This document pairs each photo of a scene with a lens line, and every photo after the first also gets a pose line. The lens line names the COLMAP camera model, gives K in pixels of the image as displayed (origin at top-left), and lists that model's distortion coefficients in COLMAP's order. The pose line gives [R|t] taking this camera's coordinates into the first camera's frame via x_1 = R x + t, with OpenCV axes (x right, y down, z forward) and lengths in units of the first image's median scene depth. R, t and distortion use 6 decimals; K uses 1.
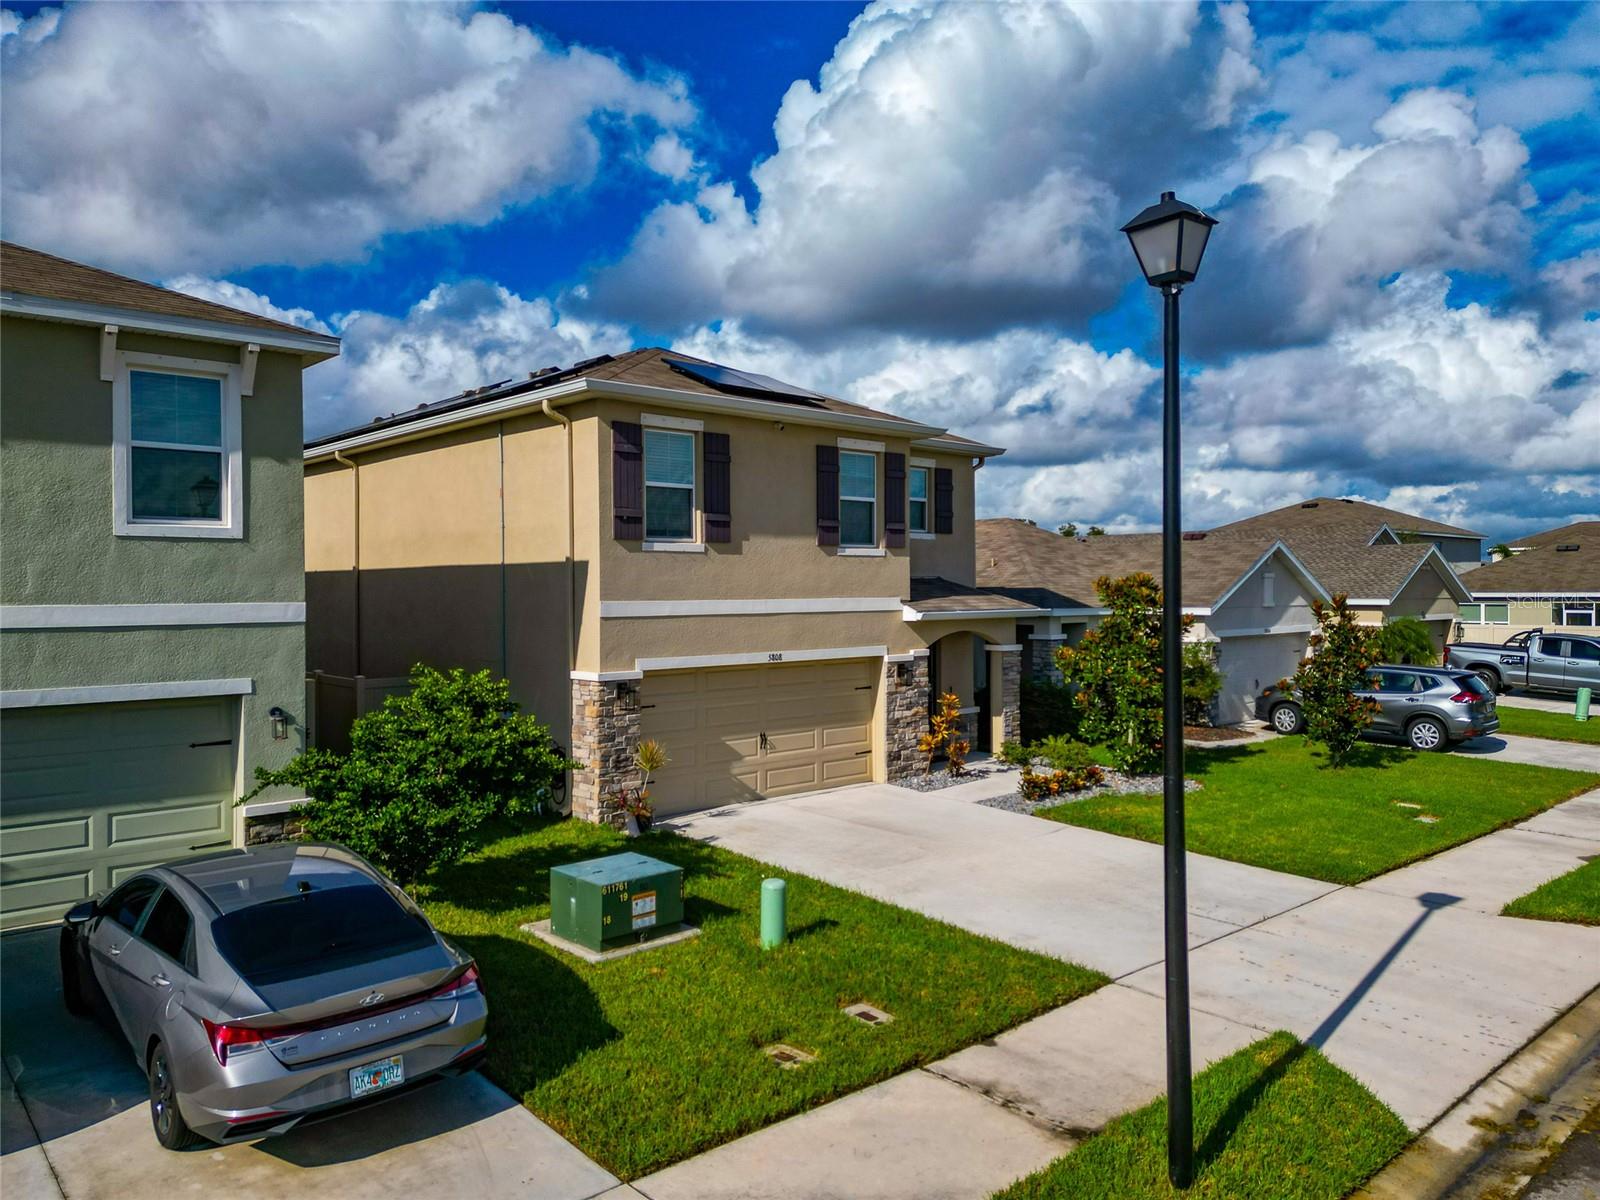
lens RADIAL K [[1094.4, 0, 767.6], [0, 1094.4, 604.2], [0, 0, 1]] dist [0.020263, -0.000727]
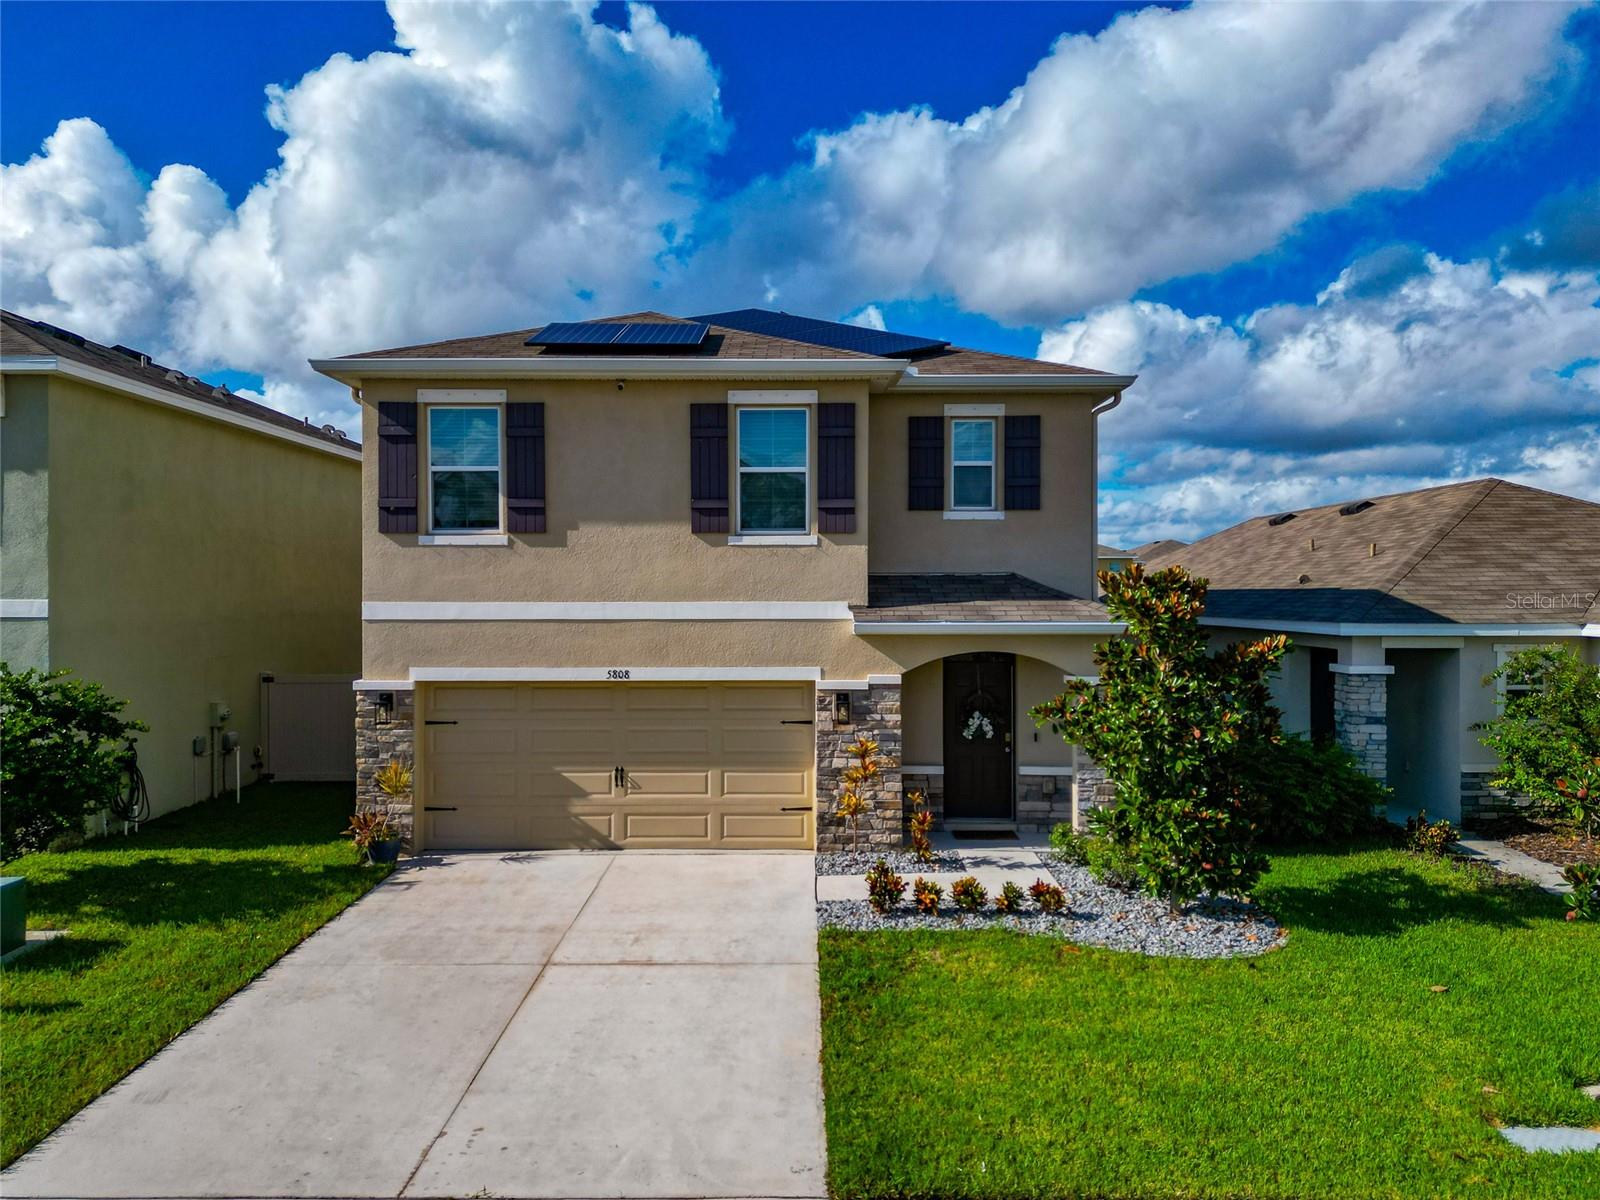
lens RADIAL K [[1118.7, 0, 800.0], [0, 1118.7, 600.0], [0, 0, 1]] dist [0.026954, -0.006813]
pose [[0.757187, 0.009798, -0.653124, 0.642017], [-0.012803, 0.999918, 0.000158, -0.007740], [0.653072, 0.008243, 0.757251, 0.464691]]
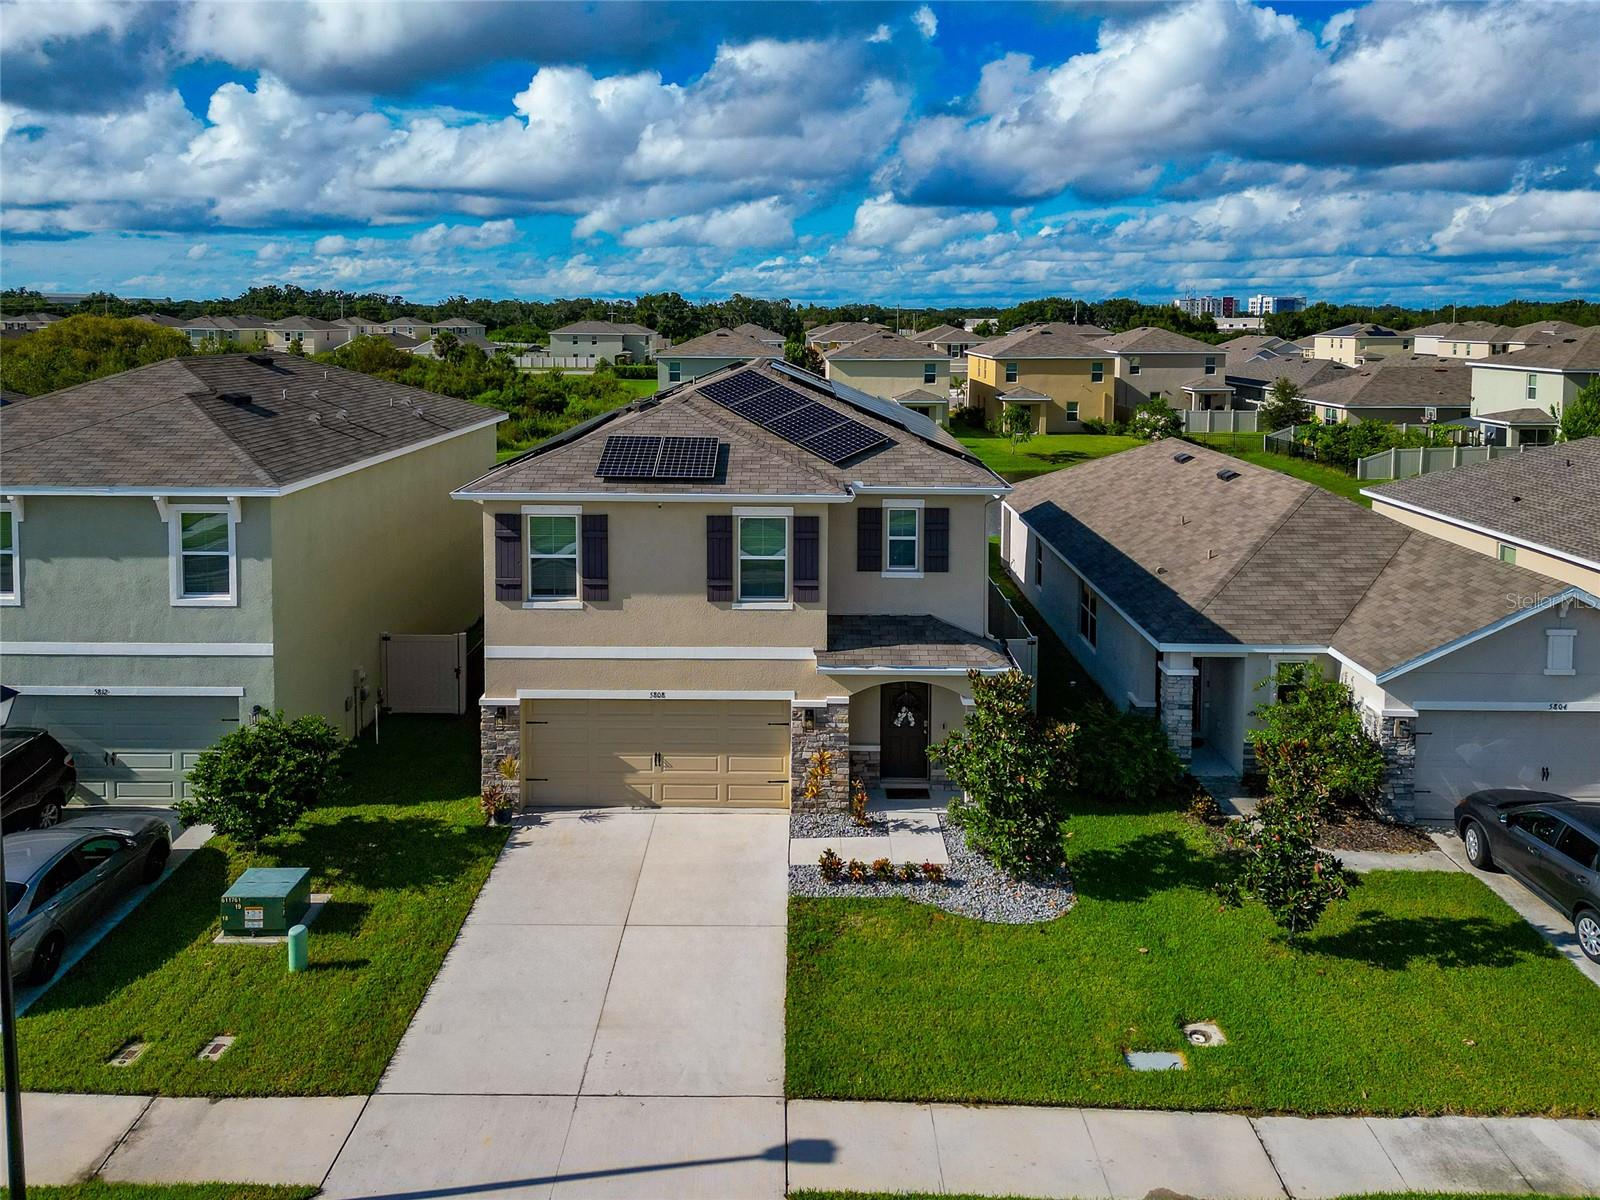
lens RADIAL K [[1173.0, 0, 796.9], [0, 1173.0, 398.4], [0, 0, 1]] dist [0.023572, -0.000173]
pose [[0.756447, 0.060136, -0.651284, 0.929851], [-0.017894, 0.997294, 0.071302, -0.365260], [0.653810, -0.042282, 0.755477, 0.149571]]
